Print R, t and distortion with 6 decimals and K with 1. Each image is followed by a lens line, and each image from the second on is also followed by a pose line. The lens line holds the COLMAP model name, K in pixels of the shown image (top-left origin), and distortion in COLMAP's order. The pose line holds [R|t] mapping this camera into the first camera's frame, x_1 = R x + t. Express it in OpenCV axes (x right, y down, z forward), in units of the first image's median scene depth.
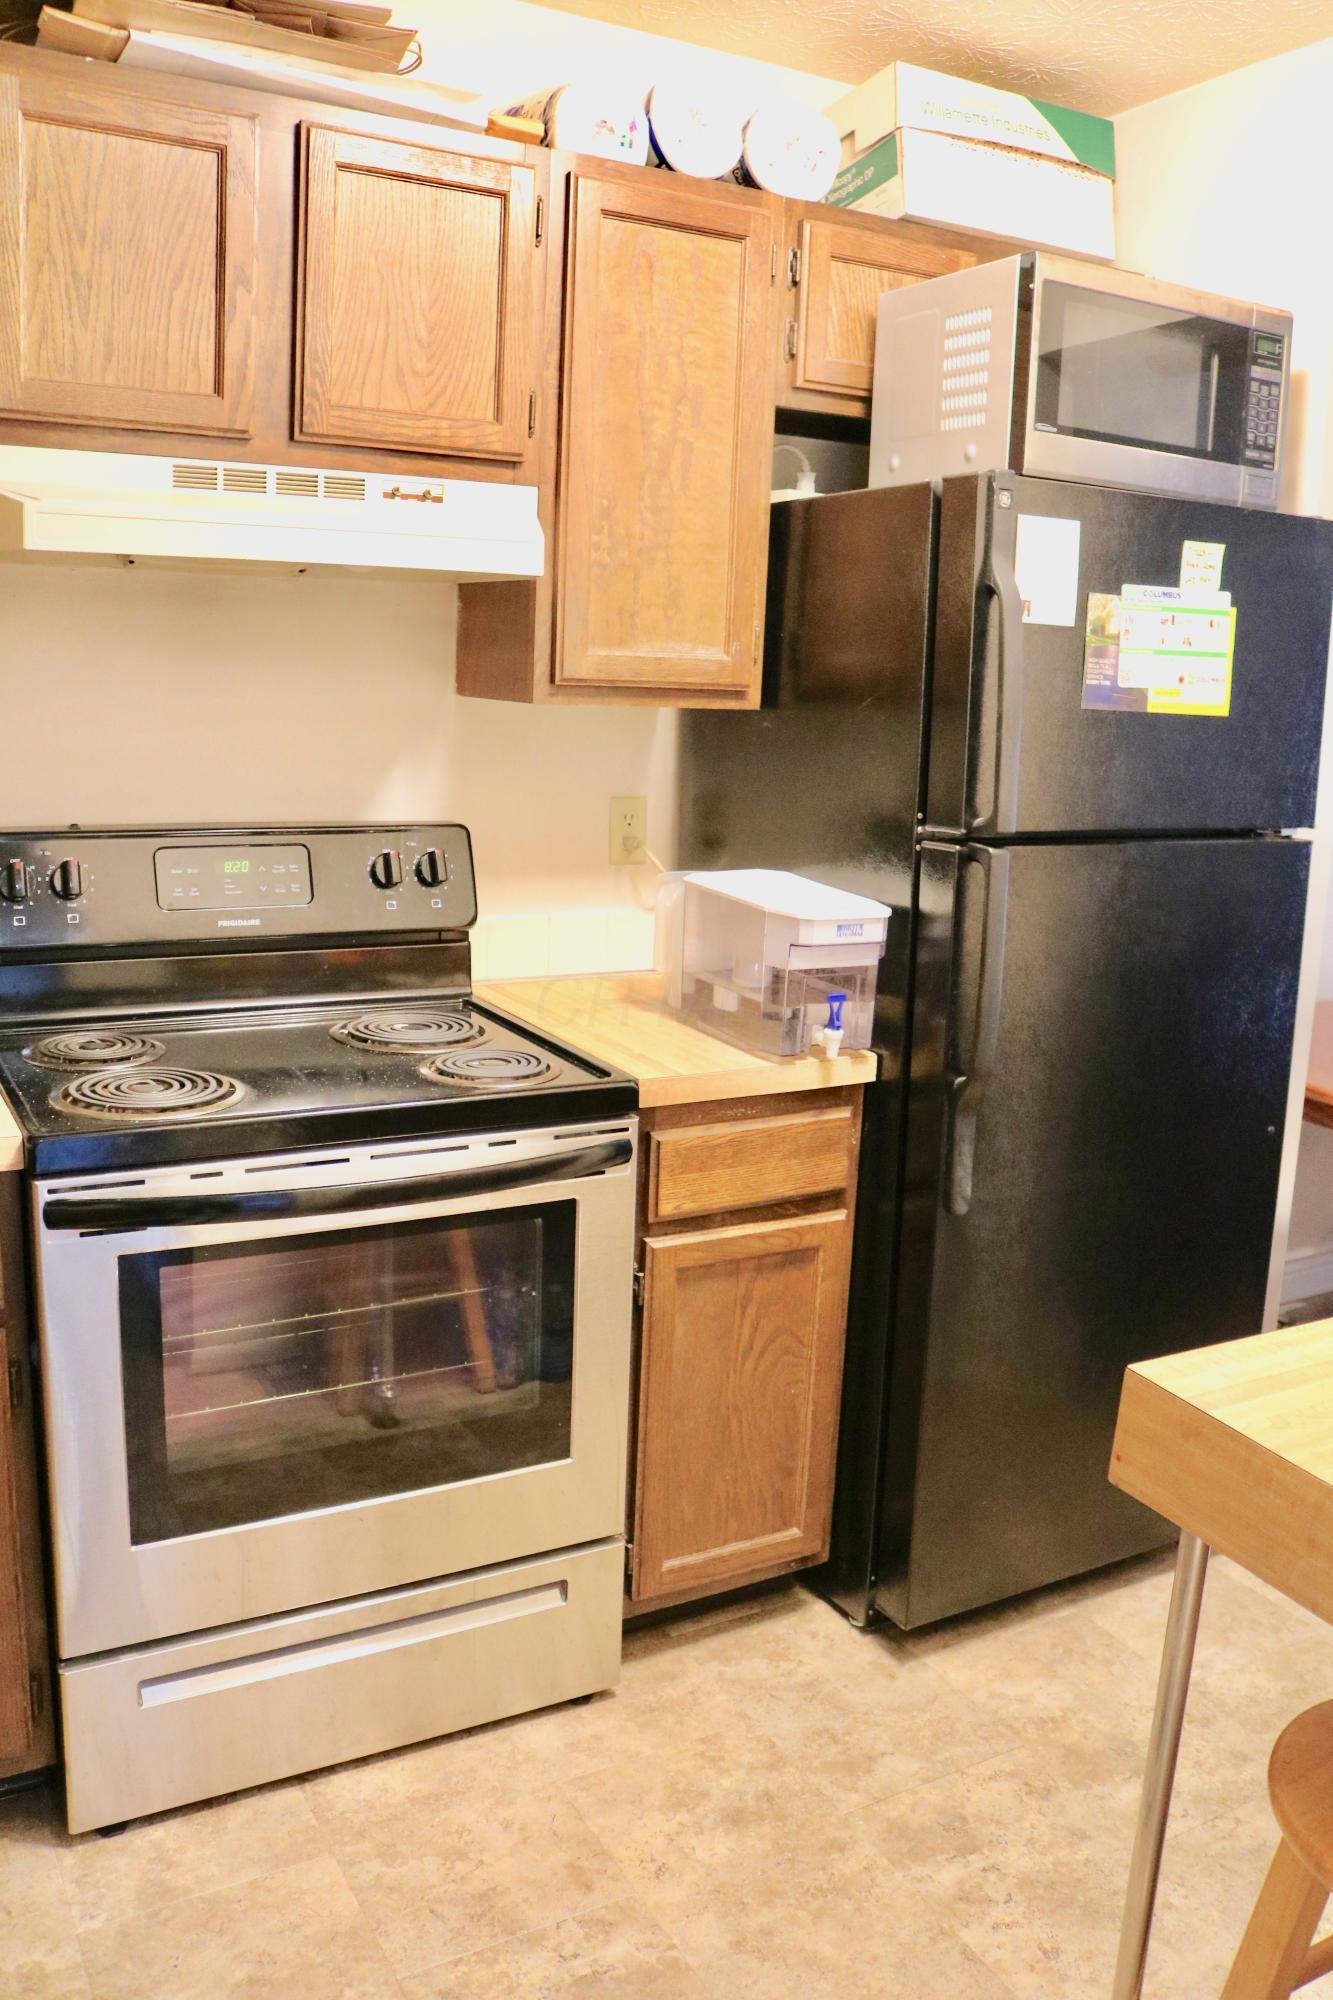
lens RADIAL K [[1647.7, 0, 670.1], [0, 1647.7, 984.9], [0, 0, 1]] dist [-0.156989, 0.123511]
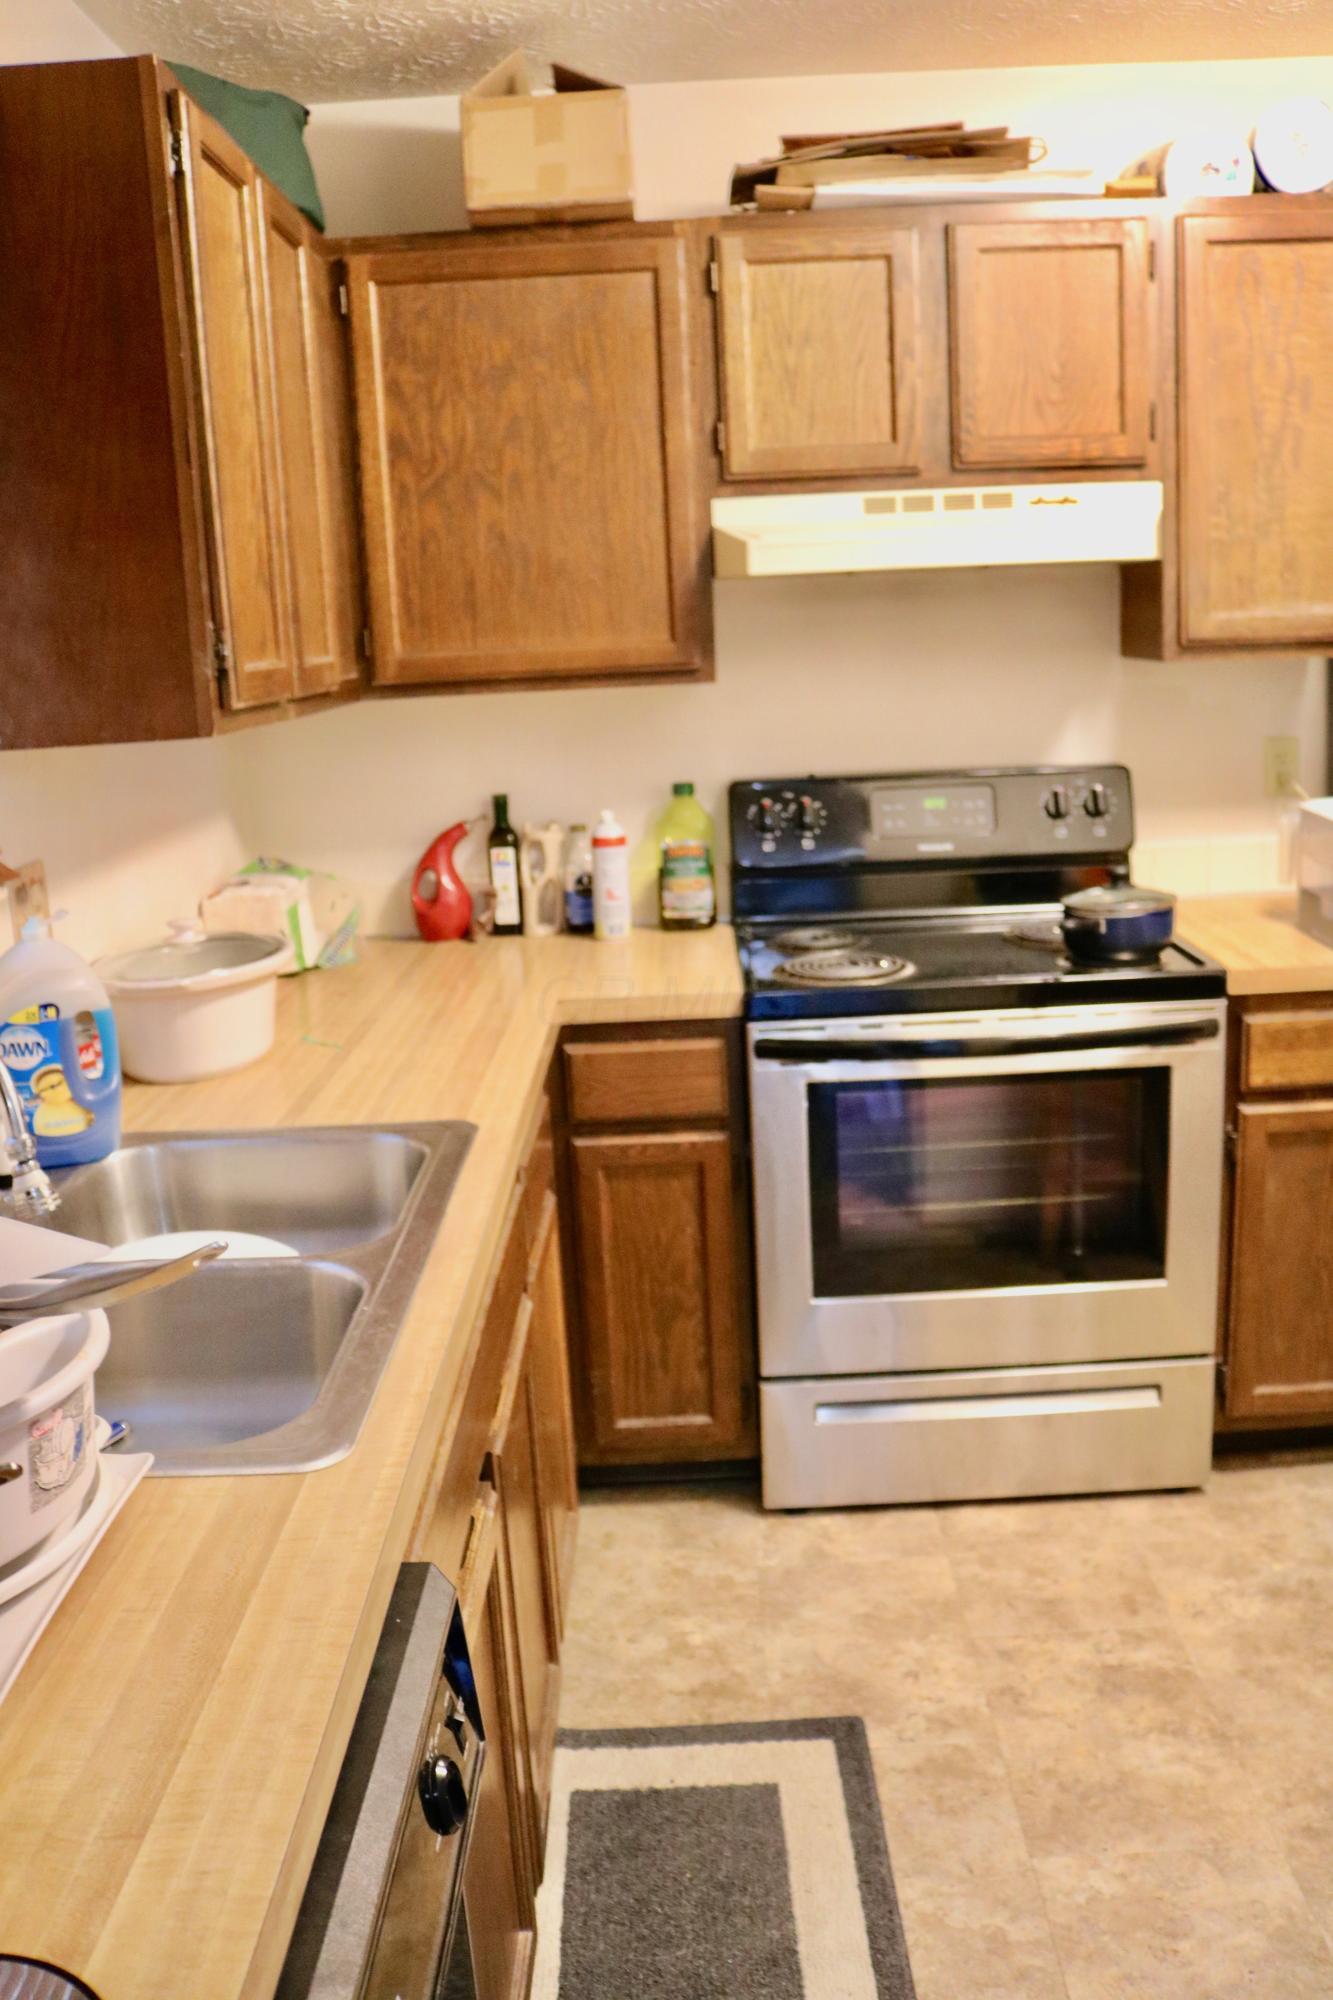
lens RADIAL K [[1647.7, 0, 670.1], [0, 1647.7, 984.9], [0, 0, 1]] dist [-0.156989, 0.123511]
pose [[0.861202, 0.022242, -0.507776, 0.229943], [-0.012600, 0.999669, 0.022418, 0.047085], [0.508106, -0.012909, 0.861198, -0.229504]]
